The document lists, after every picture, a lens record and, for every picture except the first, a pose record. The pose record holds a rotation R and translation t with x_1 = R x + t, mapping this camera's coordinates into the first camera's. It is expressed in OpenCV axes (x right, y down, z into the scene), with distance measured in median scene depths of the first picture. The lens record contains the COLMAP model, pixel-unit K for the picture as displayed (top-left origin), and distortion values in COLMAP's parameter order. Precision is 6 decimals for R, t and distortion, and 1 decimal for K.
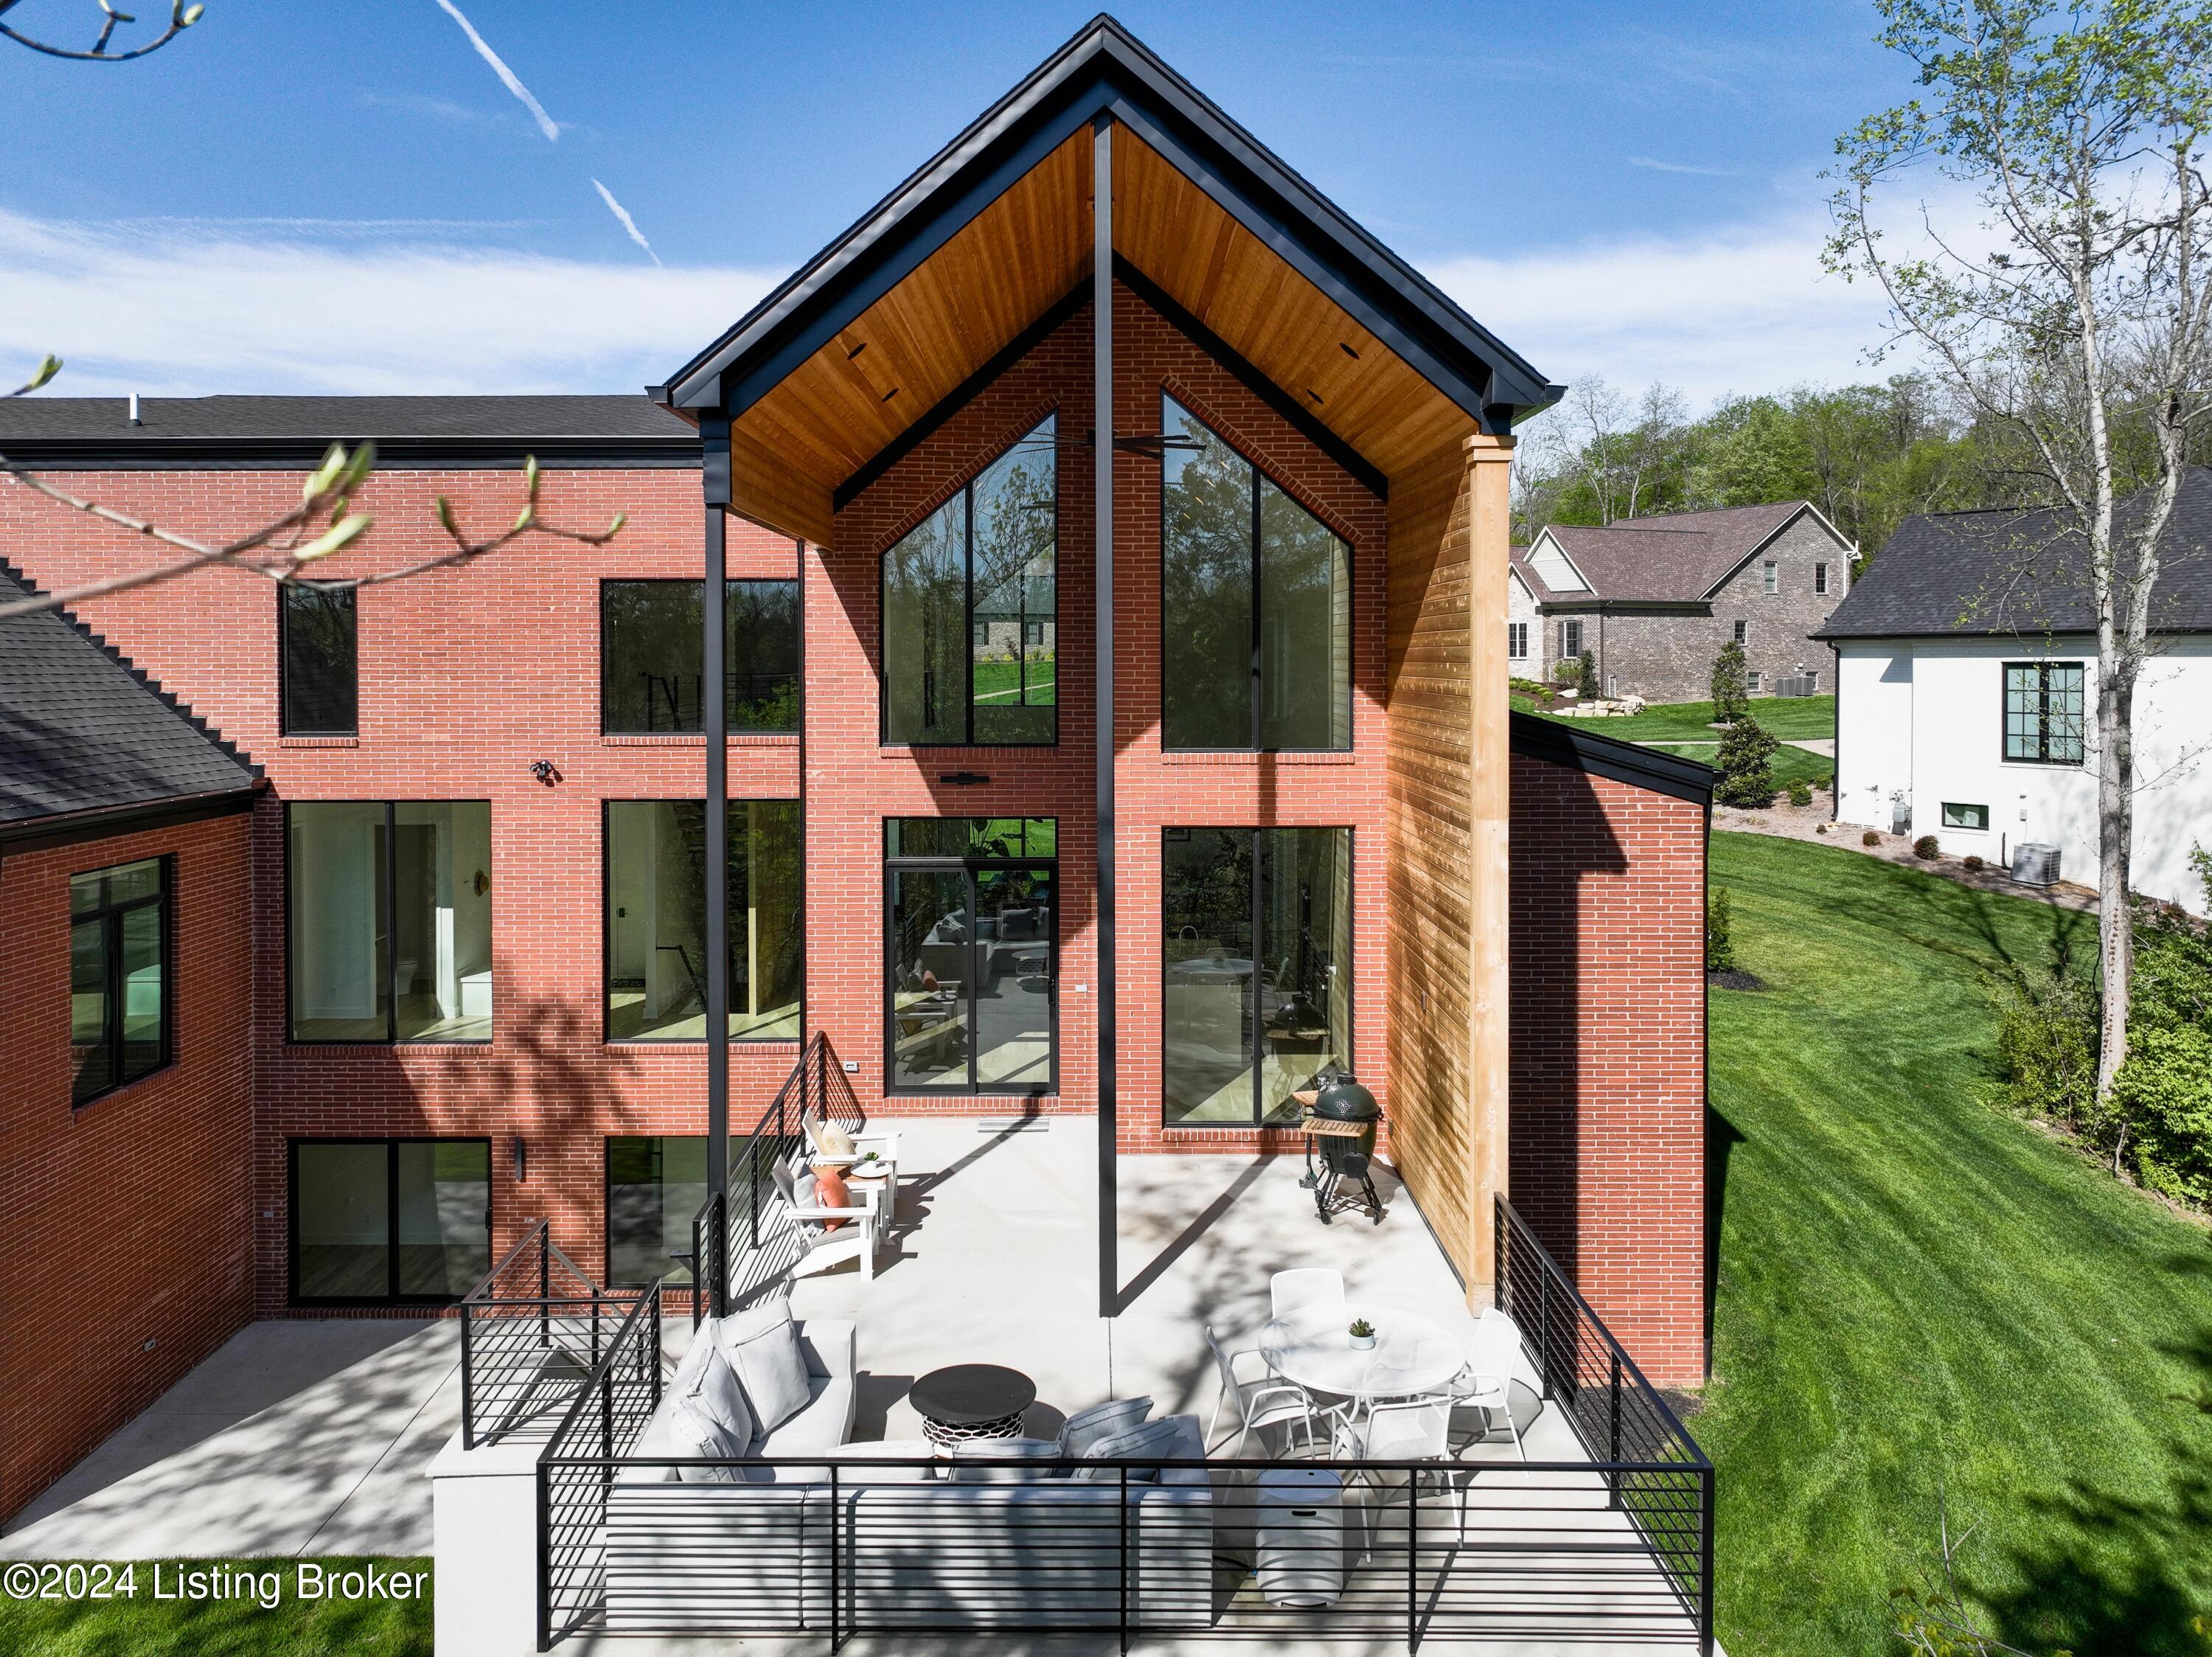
lens RADIAL K [[1605.2, 0, 1051.4], [0, 1605.2, 760.0], [0, 0, 1]] dist [0.006828, 0.004494]
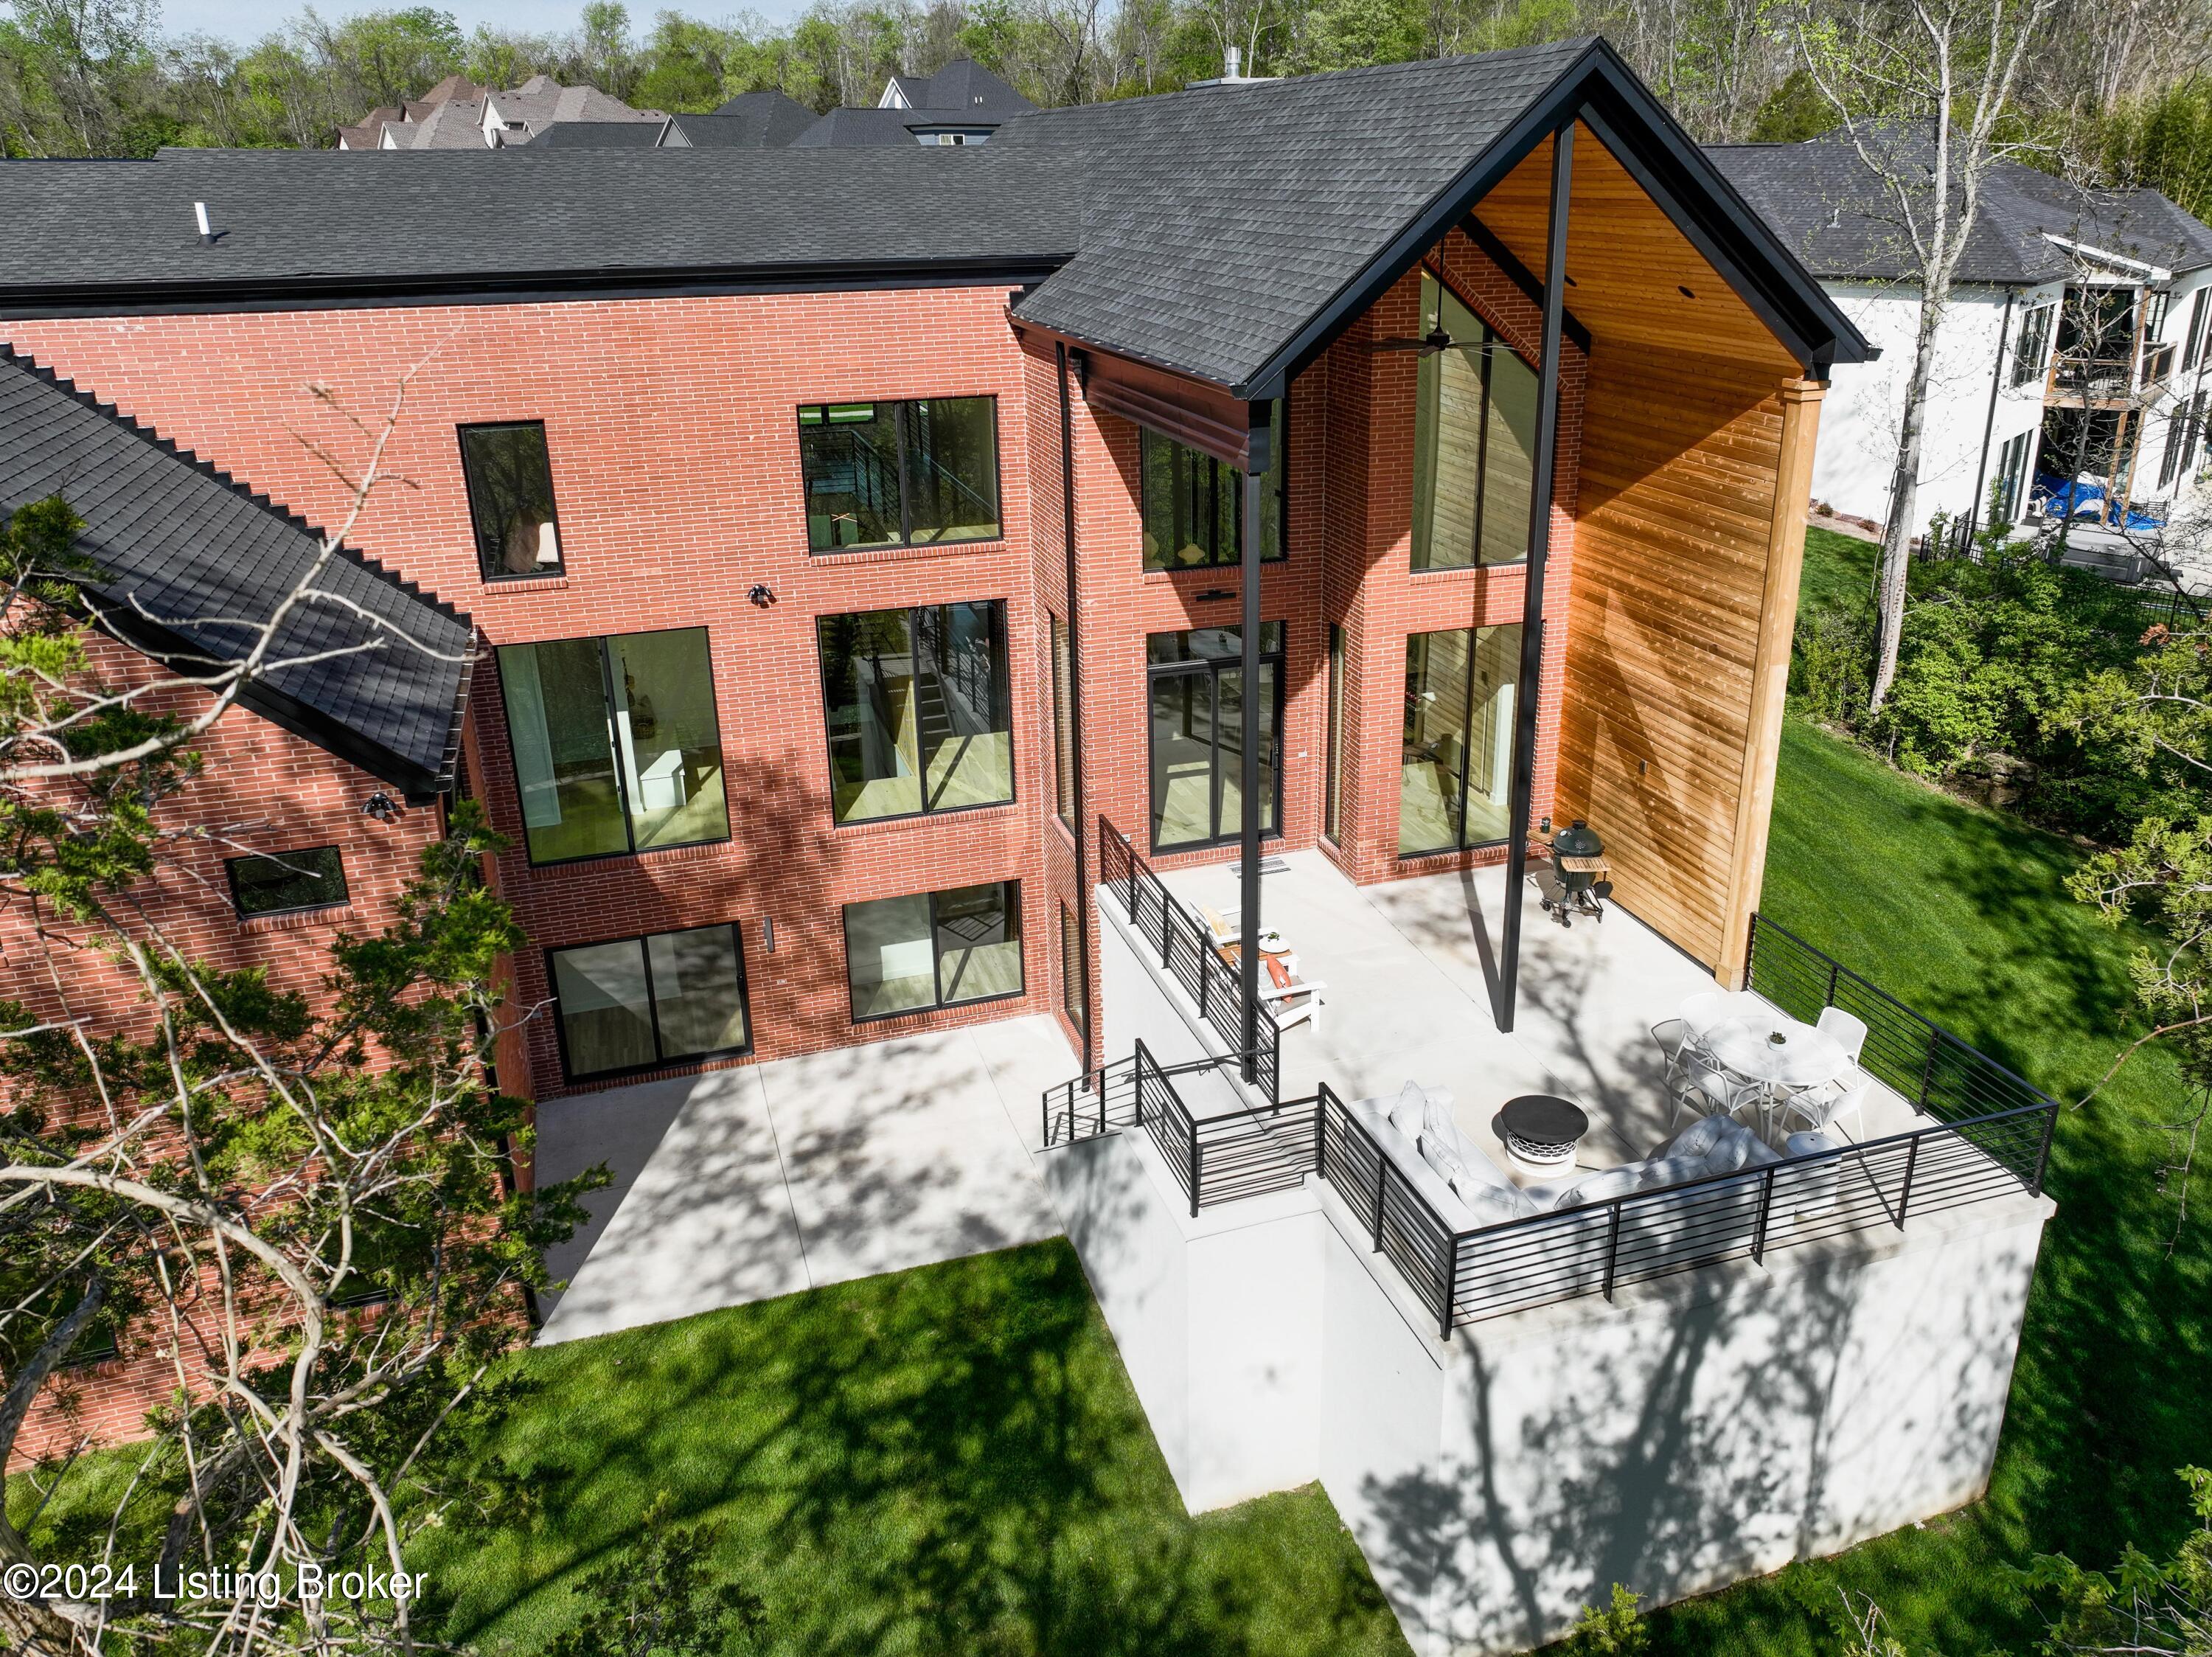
lens RADIAL K [[1586.9, 0, 1106.0], [0, 1586.9, 828.5], [0, 0, 1]] dist [0.006342, 0.004536]
pose [[0.949705, -0.135790, 0.282174, -0.413581], [0.037182, 0.943614, 0.328952, -0.182926], [-0.310931, -0.301915, 0.901204, -0.059705]]
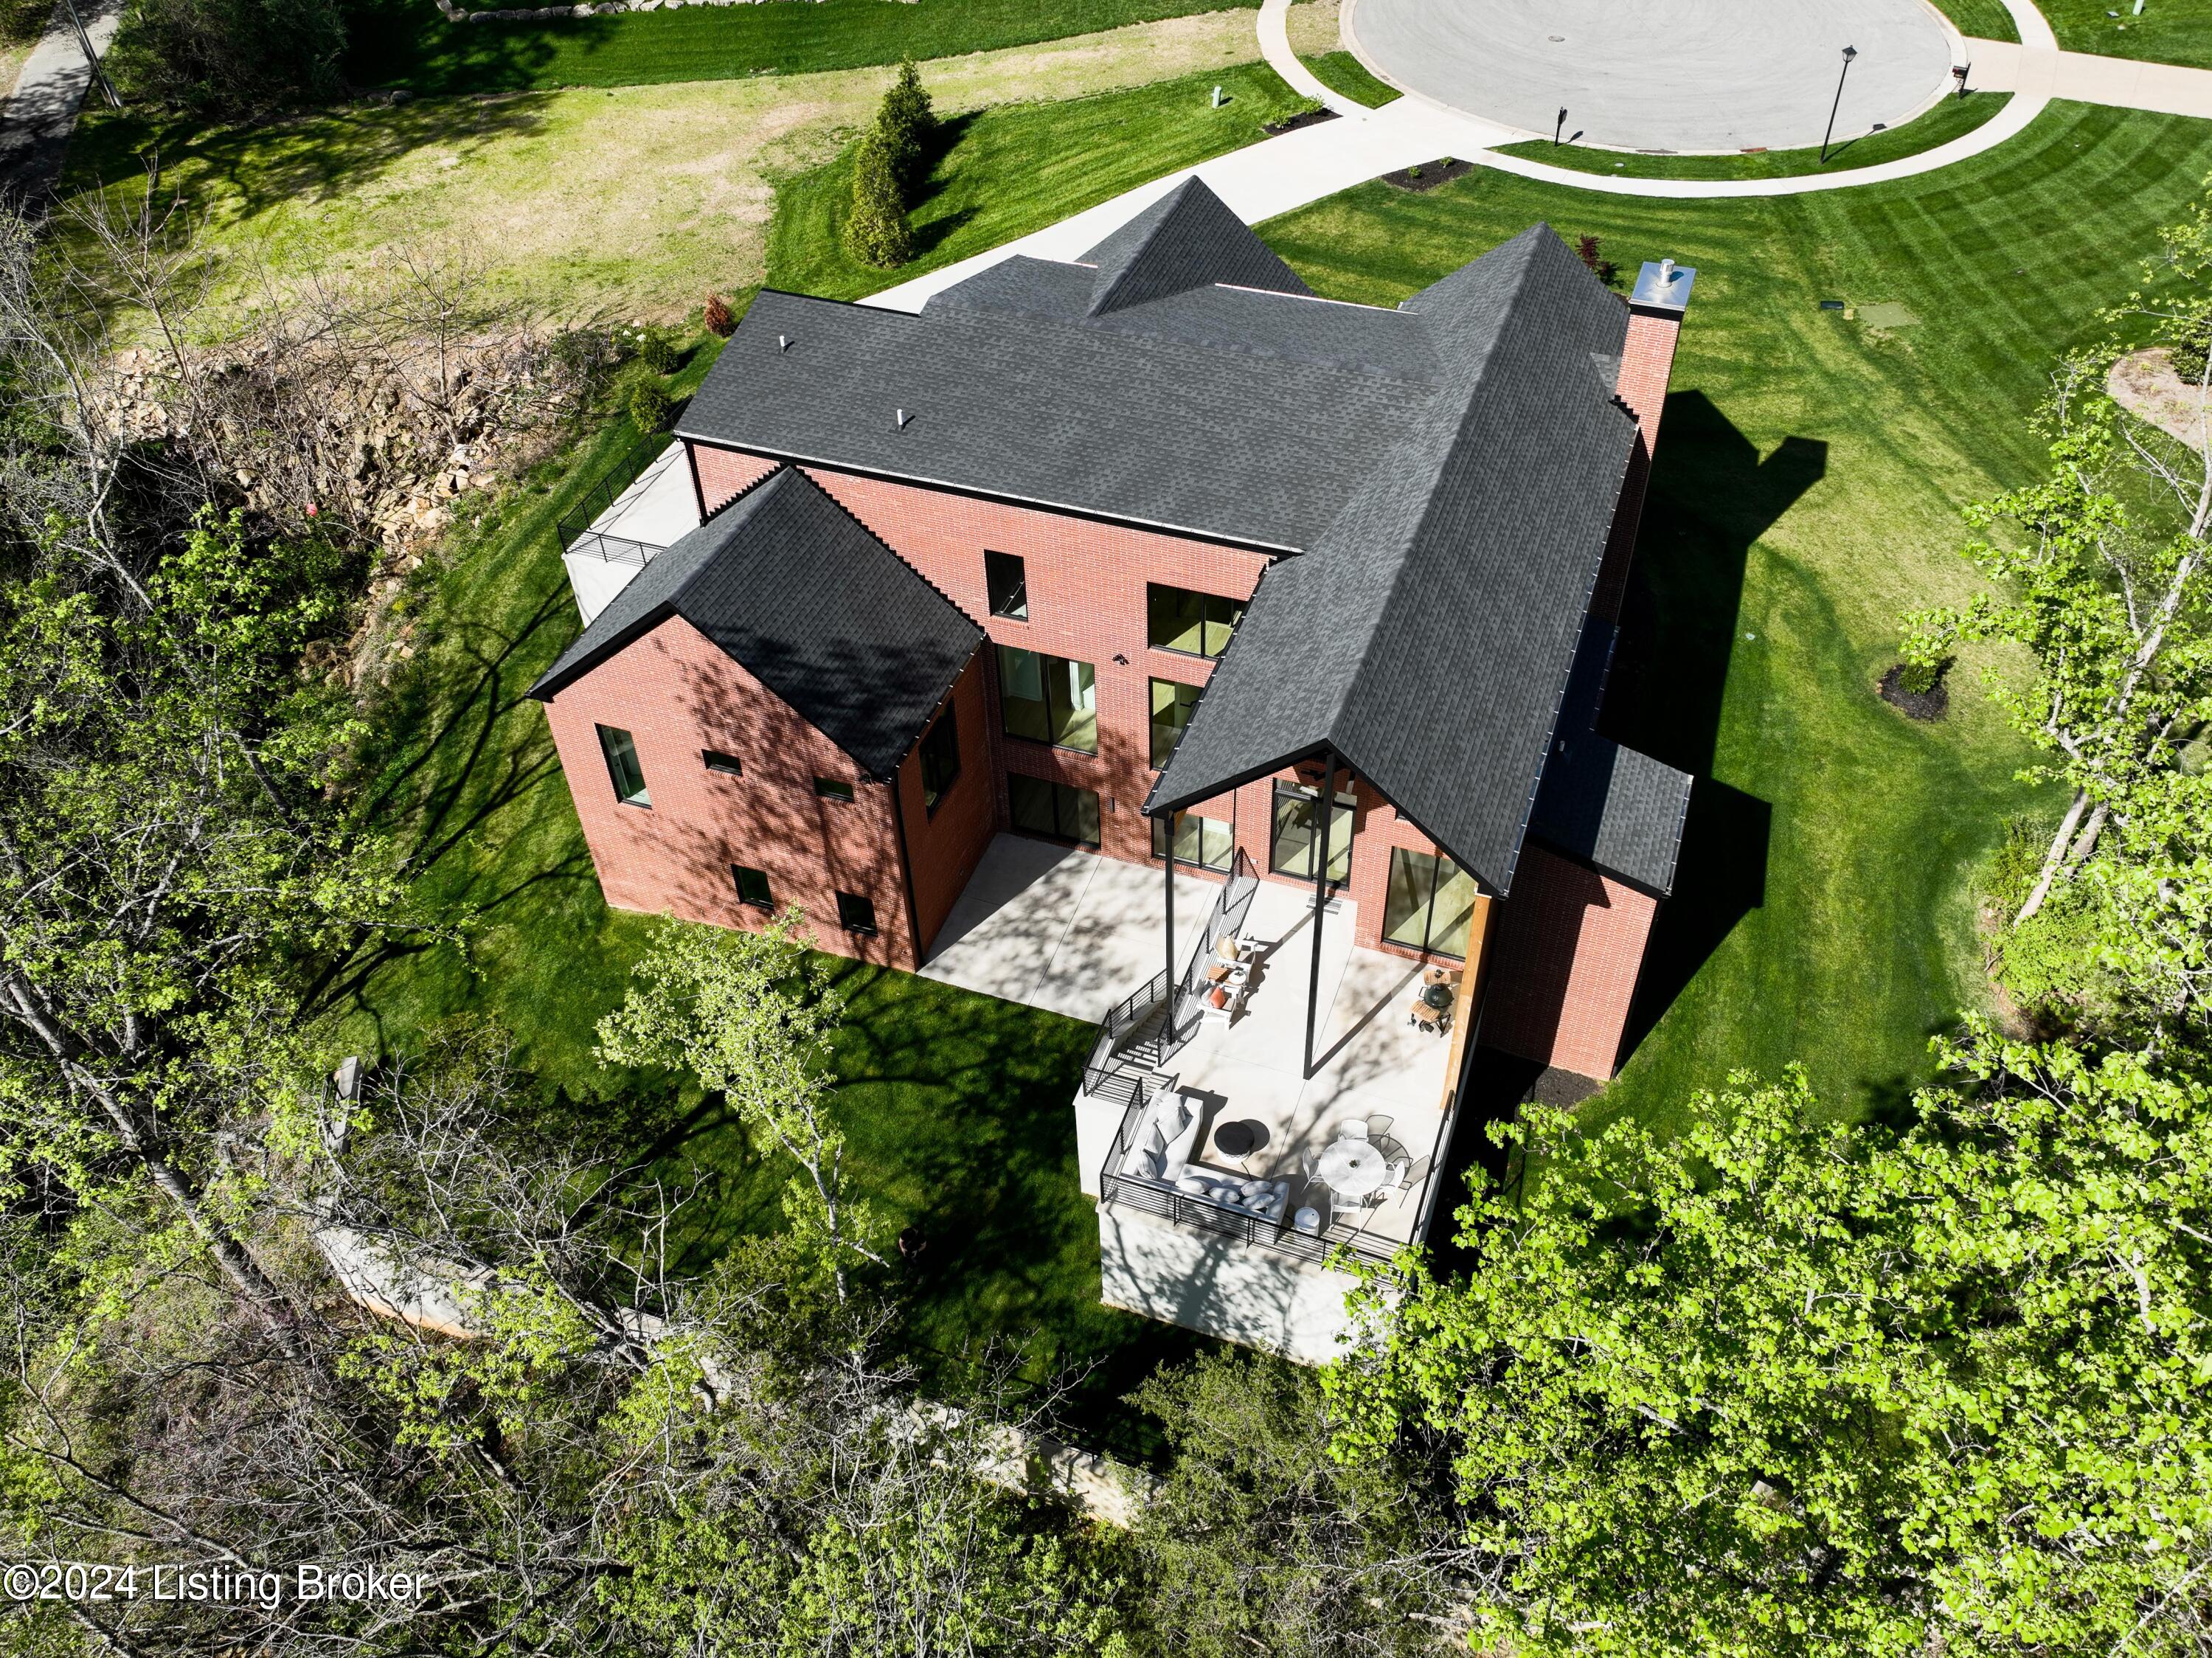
lens RADIAL K [[1586.8, 0, 1106.0], [0, 1586.8, 829.0], [0, 0, 1]] dist [0.006342, 0.004536]
pose [[0.940823, 0.212839, -0.263727, 0.208810], [0.014392, 0.752393, 0.658558, -1.080929], [0.338593, -0.623382, 0.704805, -0.457633]]
